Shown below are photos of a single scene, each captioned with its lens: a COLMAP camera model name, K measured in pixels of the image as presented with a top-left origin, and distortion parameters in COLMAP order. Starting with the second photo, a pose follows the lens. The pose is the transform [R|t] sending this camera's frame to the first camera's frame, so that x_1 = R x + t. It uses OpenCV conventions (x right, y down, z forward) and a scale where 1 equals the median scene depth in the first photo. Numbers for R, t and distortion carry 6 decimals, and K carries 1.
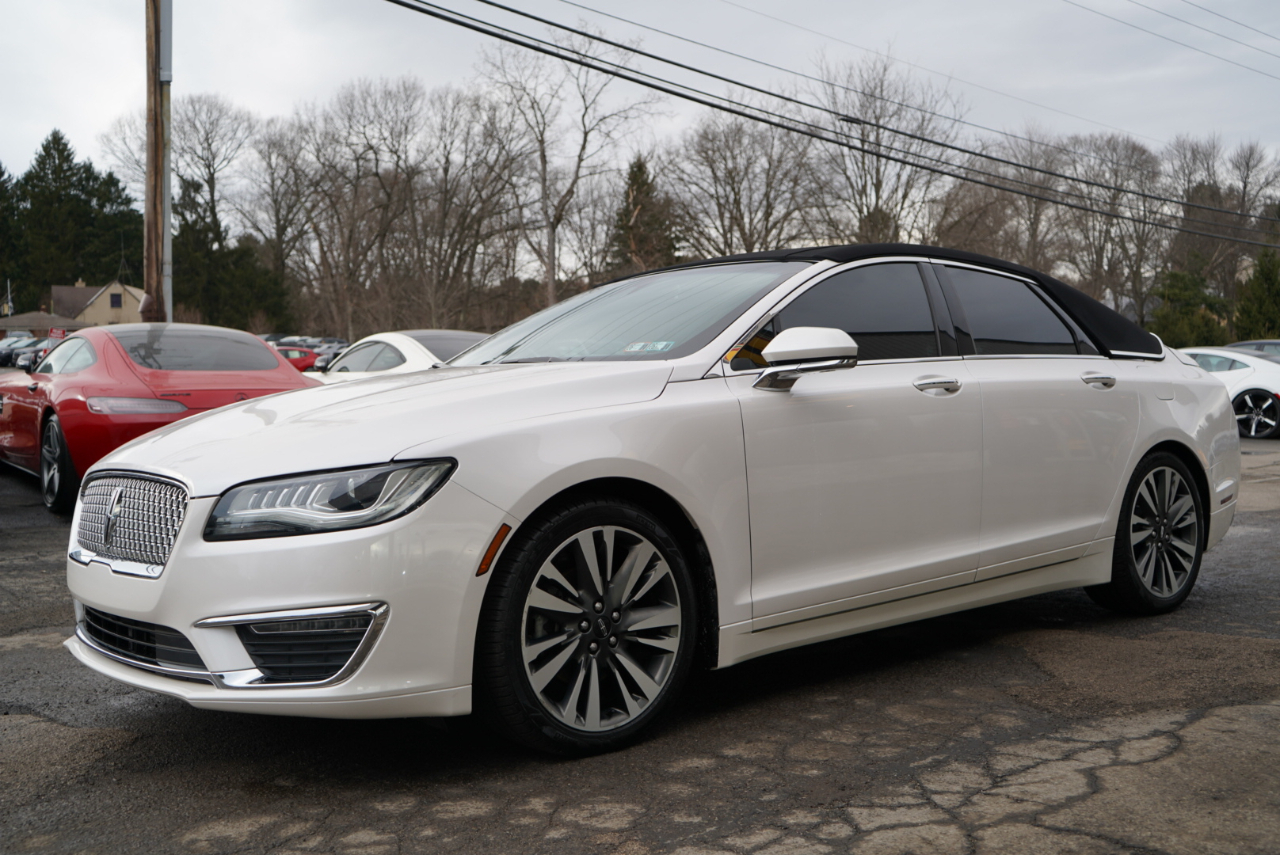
lens RADIAL K [[1286.8, 0, 645.0], [0, 1286.8, 423.6], [0, 0, 1]] dist [0.009697, 0.010910]
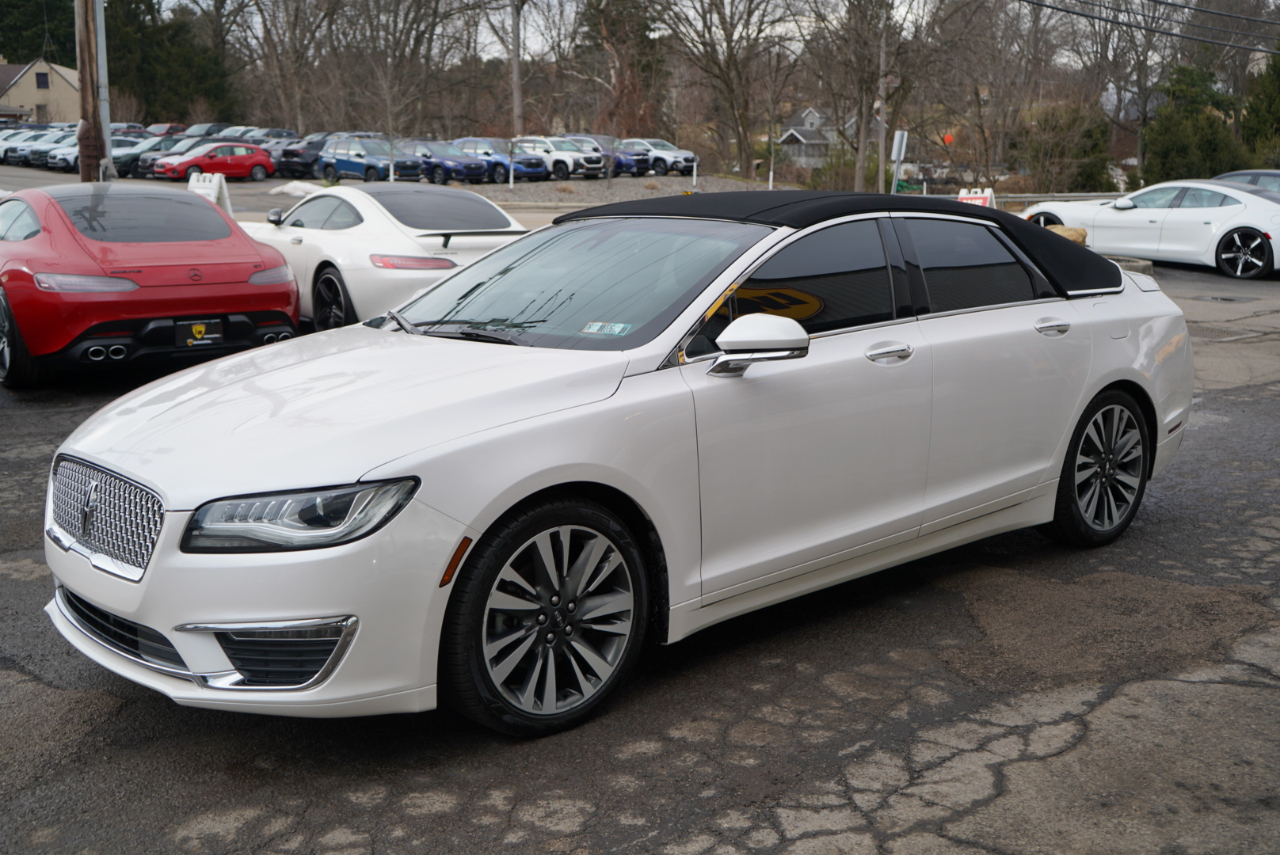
lens RADIAL K [[1351.0, 0, 647.2], [0, 1351.0, 424.8], [0, 0, 1]] dist [0.012258, 0.005595]
pose [[0.999662, 0.009568, 0.024160, 0.010363], [-0.013218, 0.987707, 0.155760, -0.156880], [-0.022373, -0.156026, 0.987499, -0.073912]]
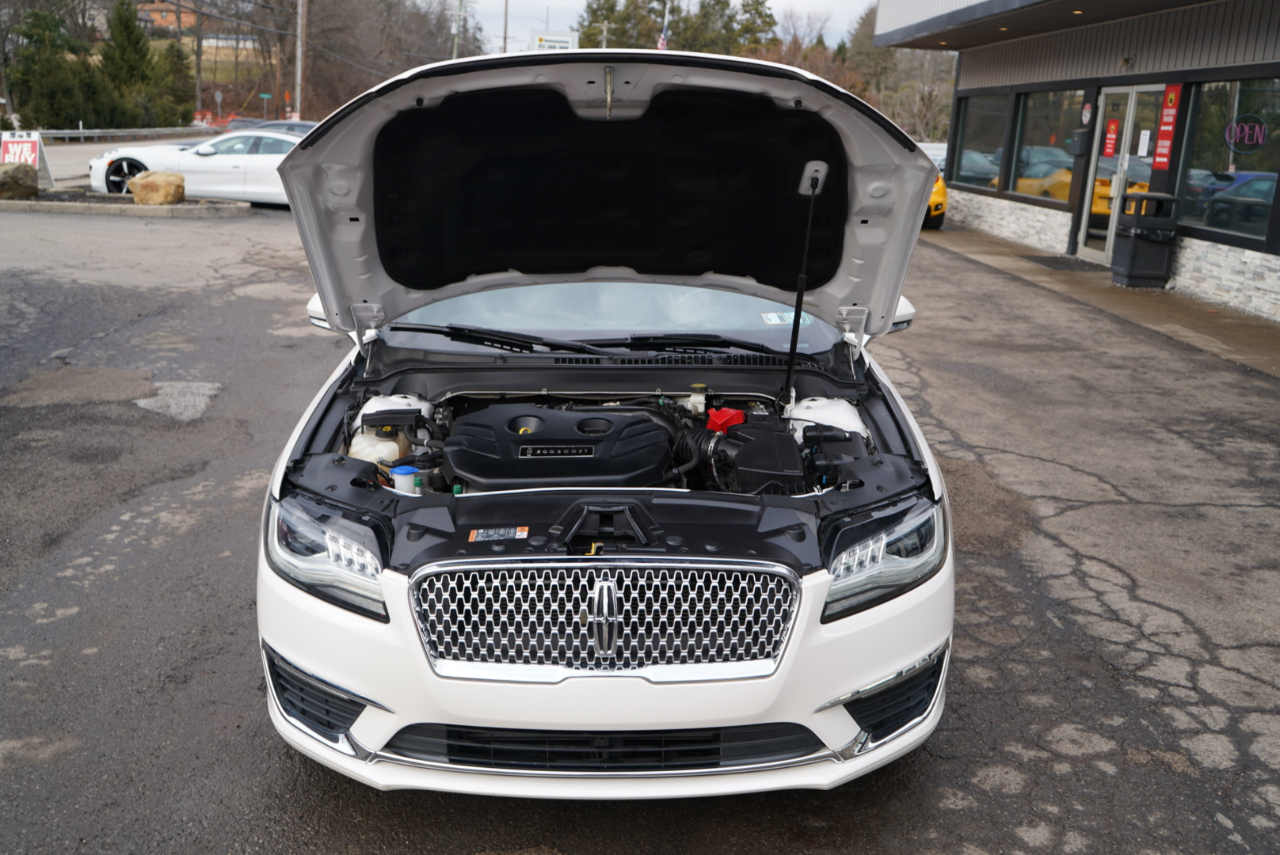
lens RADIAL K [[1168.2, 0, 640.0], [0, 1168.2, 427.5], [0, 0, 1]] dist [0.004331, -0.013072]
pose [[0.630383, -0.164820, 0.758586, -0.854857], [-0.013389, 0.974747, 0.222912, -0.191338], [-0.776169, -0.150677, 0.612256, 0.502649]]
